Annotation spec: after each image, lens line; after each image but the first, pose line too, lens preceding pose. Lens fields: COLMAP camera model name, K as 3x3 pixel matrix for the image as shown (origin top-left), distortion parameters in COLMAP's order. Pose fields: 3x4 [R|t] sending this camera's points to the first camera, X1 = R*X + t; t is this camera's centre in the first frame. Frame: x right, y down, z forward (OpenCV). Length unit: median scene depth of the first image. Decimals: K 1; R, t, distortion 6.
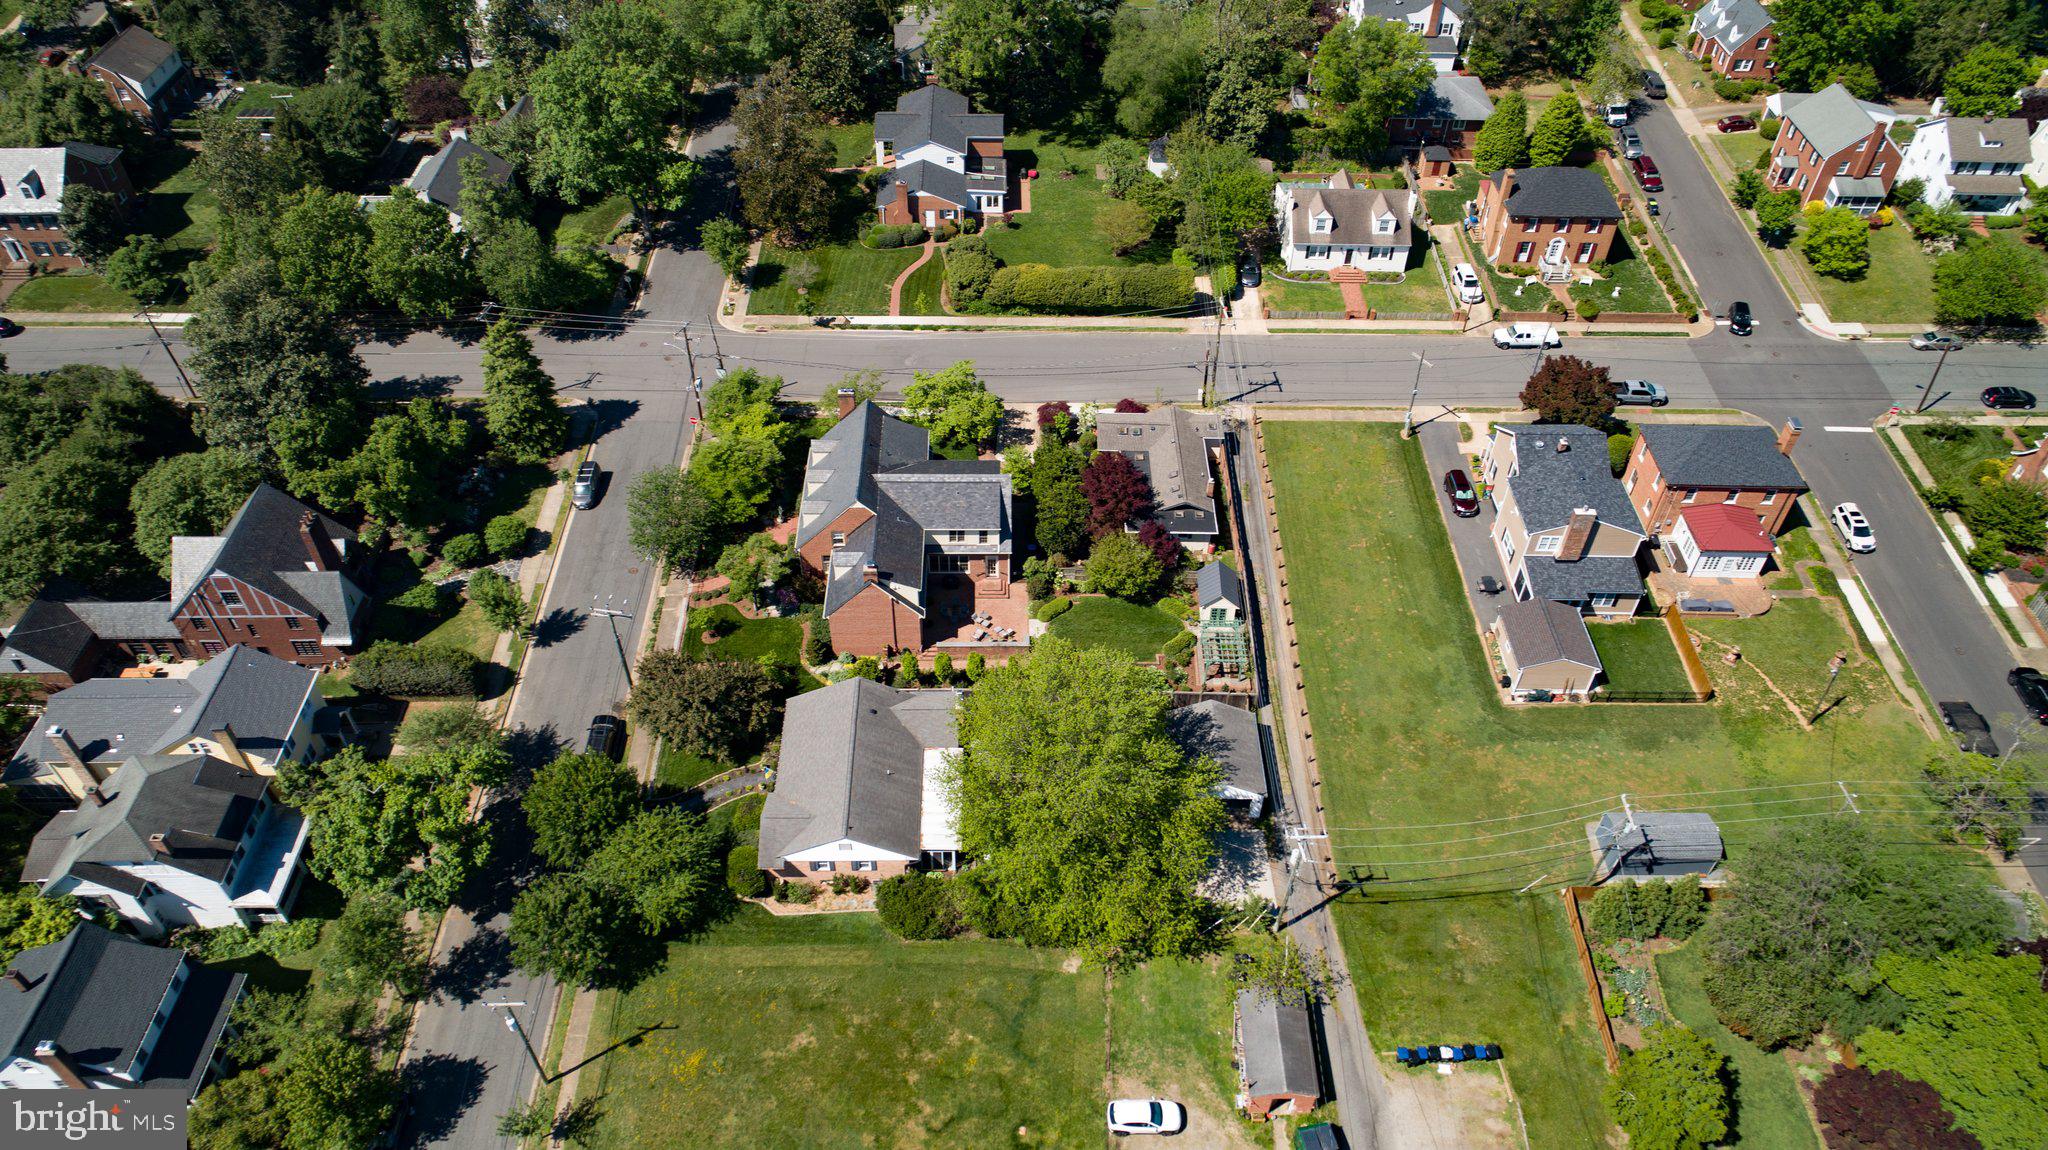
lens RADIAL K [[1384.3, 0, 1020.7], [0, 1384.3, 572.2], [0, 0, 1]] dist [-0.015522, 0.013090]
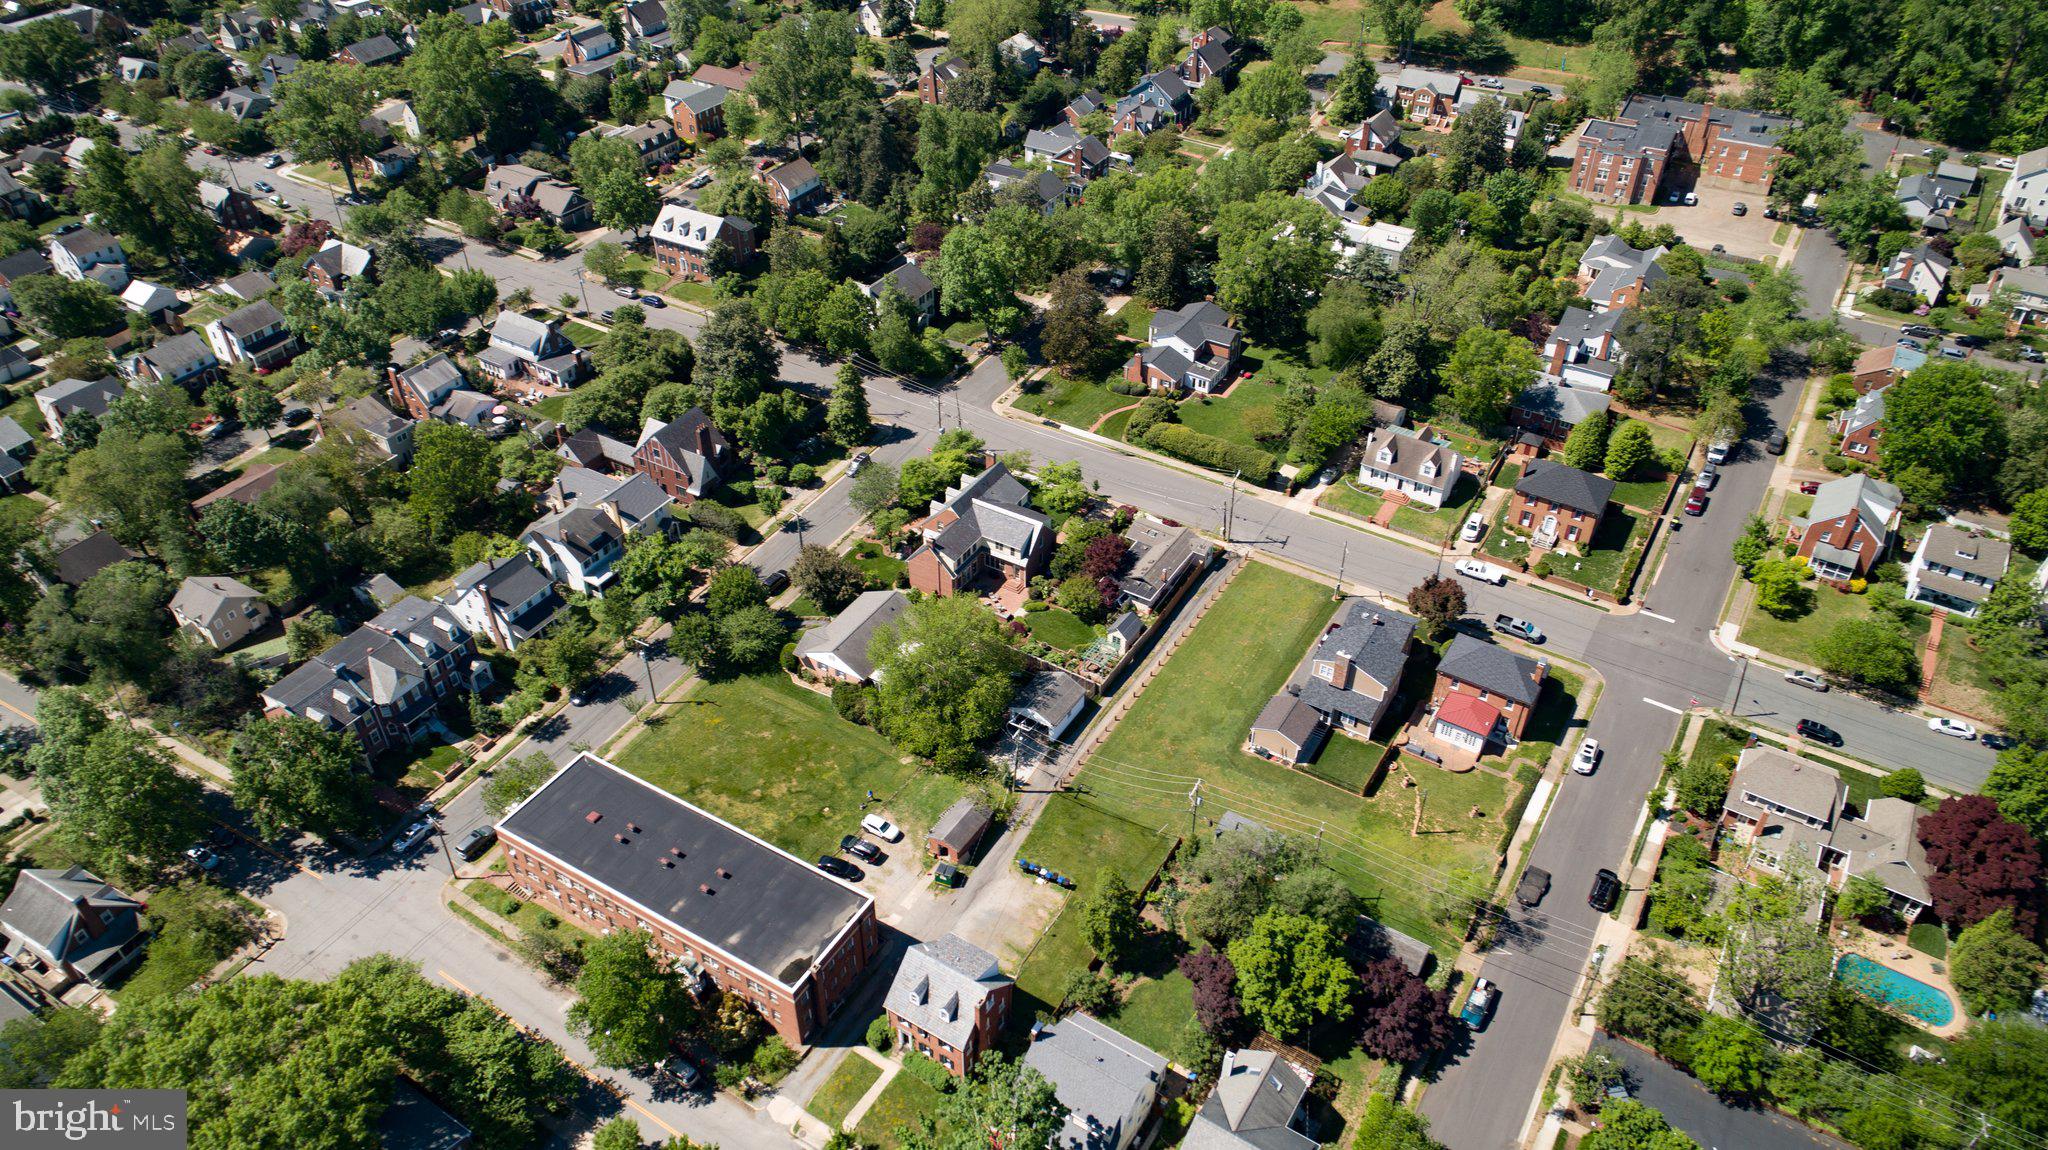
lens RADIAL K [[1384.3, 0, 1020.7], [0, 1384.3, 572.2], [0, 0, 1]] dist [-0.015522, 0.013090]
pose [[0.849578, 0.316843, -0.421696, 0.624150], [-0.362543, 0.931466, -0.030543, 0.040609], [0.383118, 0.178831, 0.906223, -0.460939]]
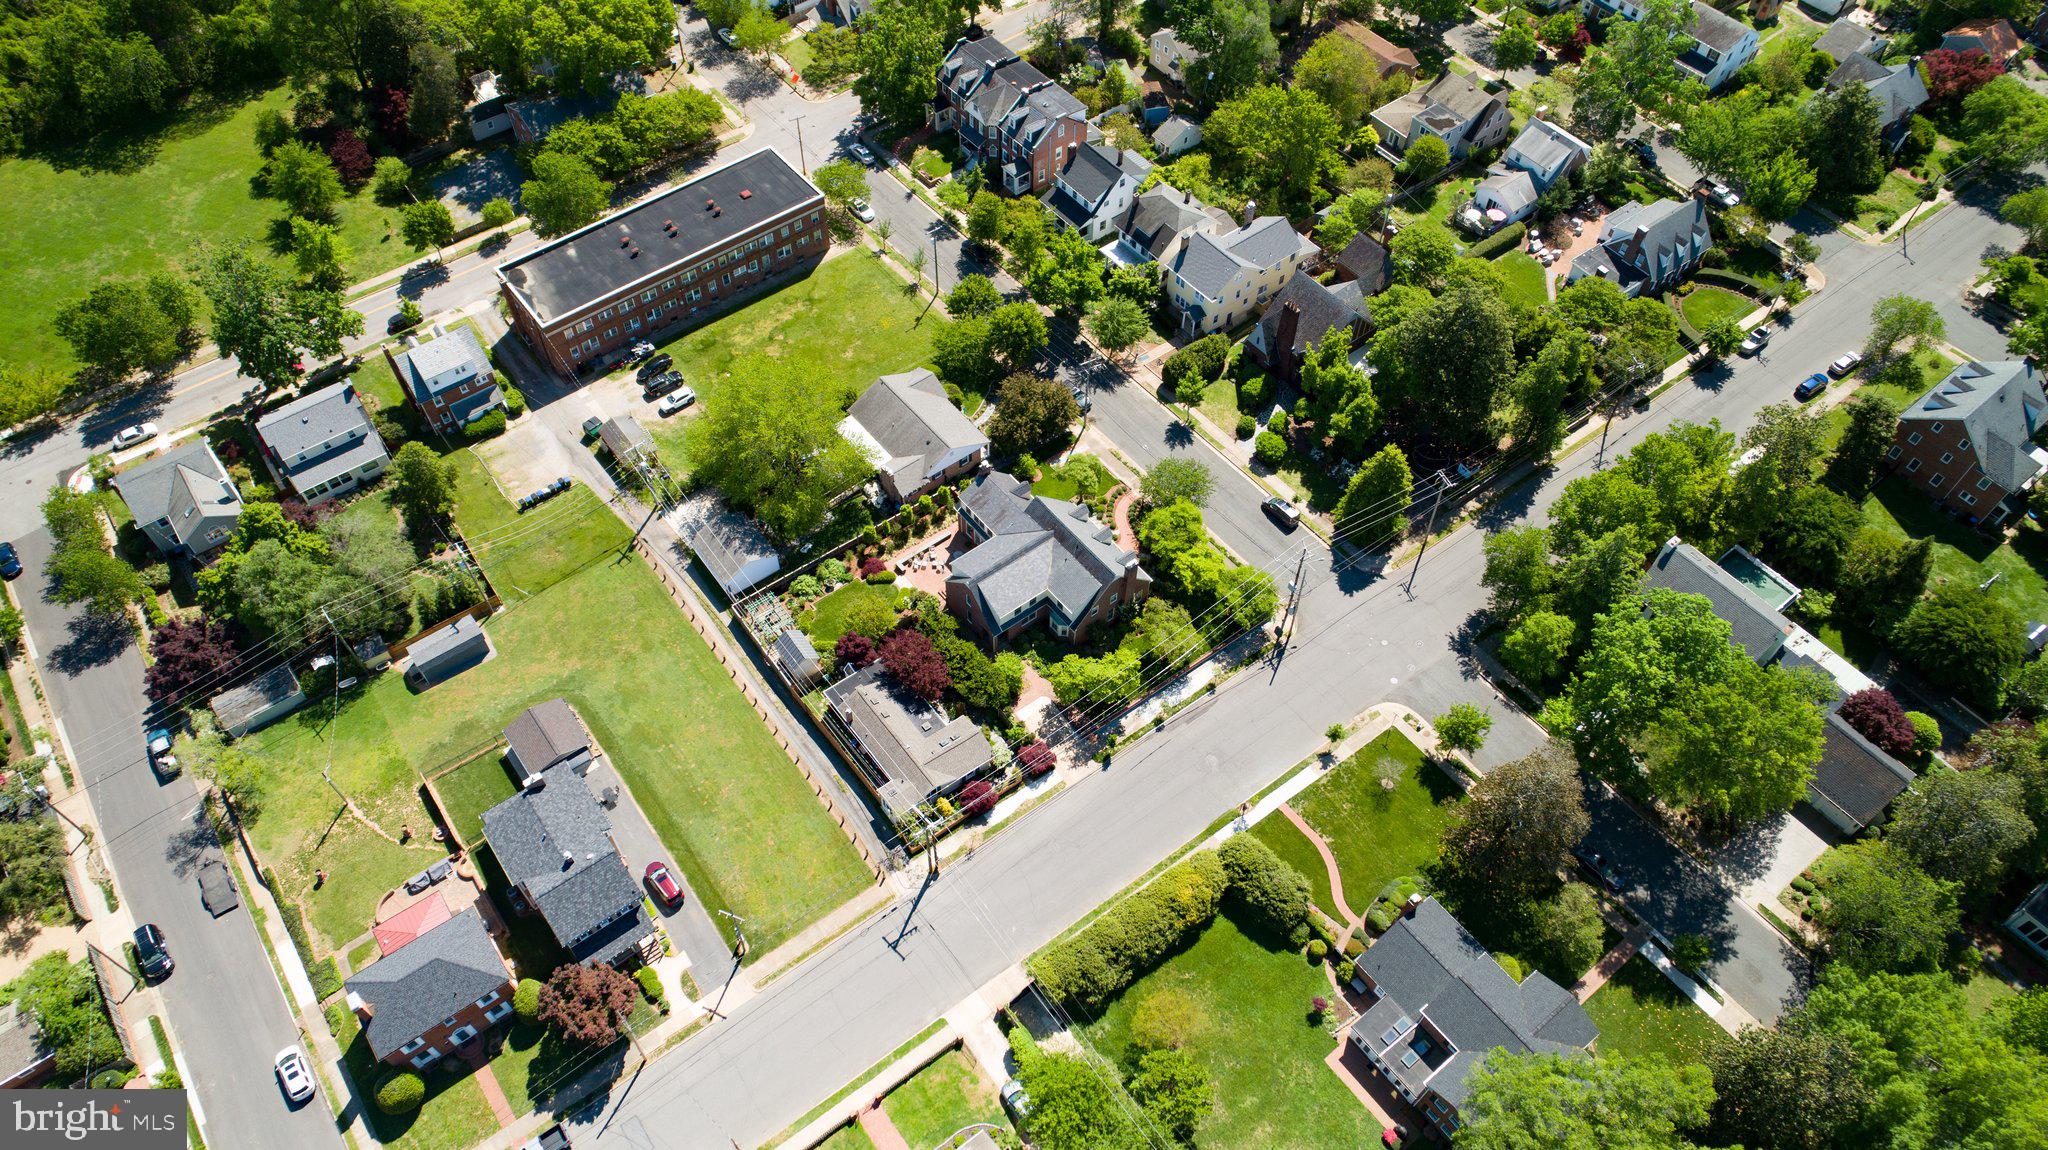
lens RADIAL K [[1384.3, 0, 1020.7], [0, 1384.3, 572.2], [0, 0, 1]] dist [-0.015522, 0.013090]
pose [[-0.797508, 0.475410, -0.371438, 0.372738], [-0.430556, -0.017221, 0.902399, -1.097297], [0.422613, 0.879596, 0.218425, 0.664953]]
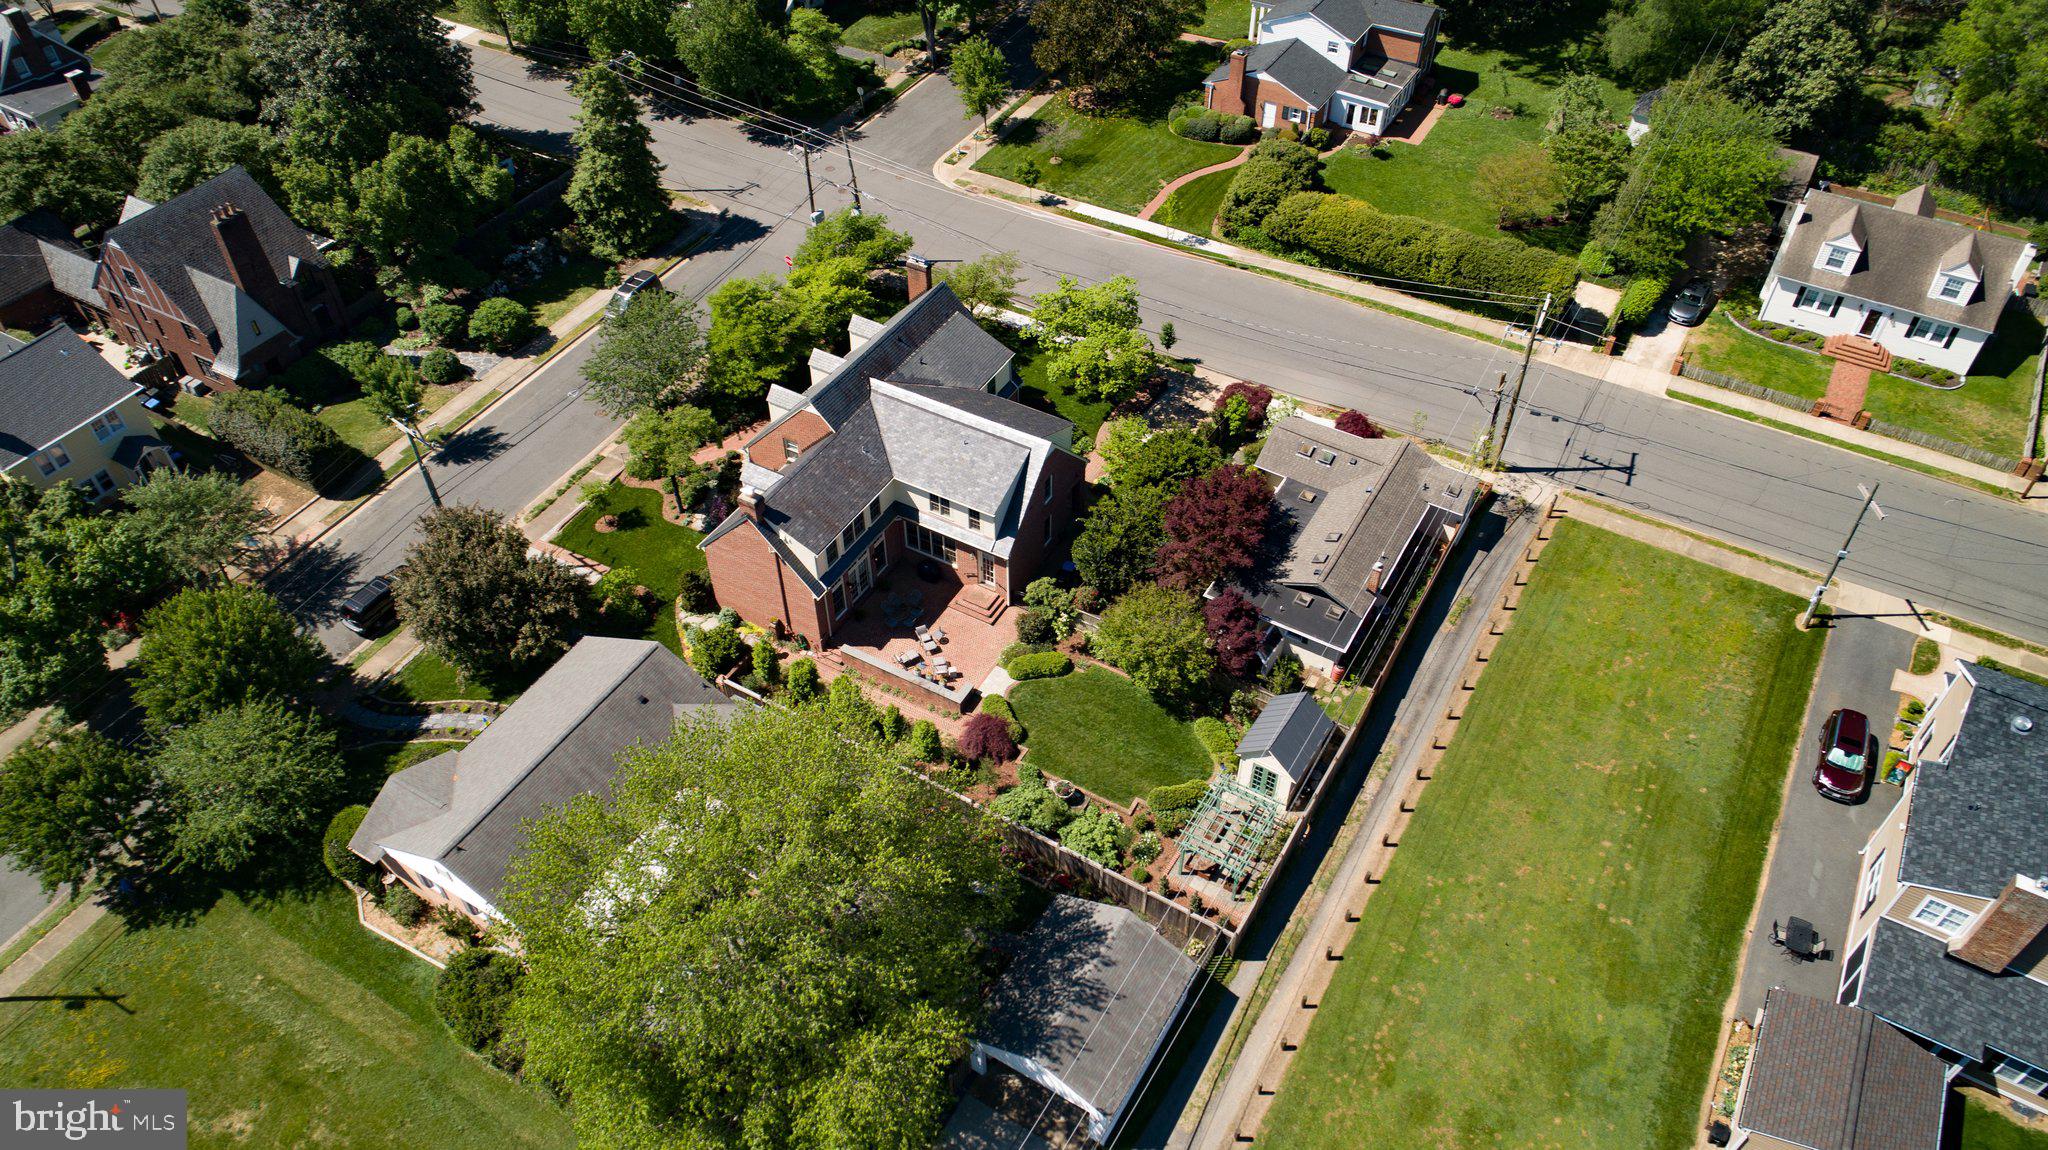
lens RADIAL K [[1384.3, 0, 1020.7], [0, 1384.3, 572.2], [0, 0, 1]] dist [-0.015522, 0.013090]
pose [[0.859751, 0.347147, -0.374589, 0.215237], [-0.345240, 0.935544, 0.074618, -0.052032], [0.376347, 0.065170, 0.924184, 0.371455]]
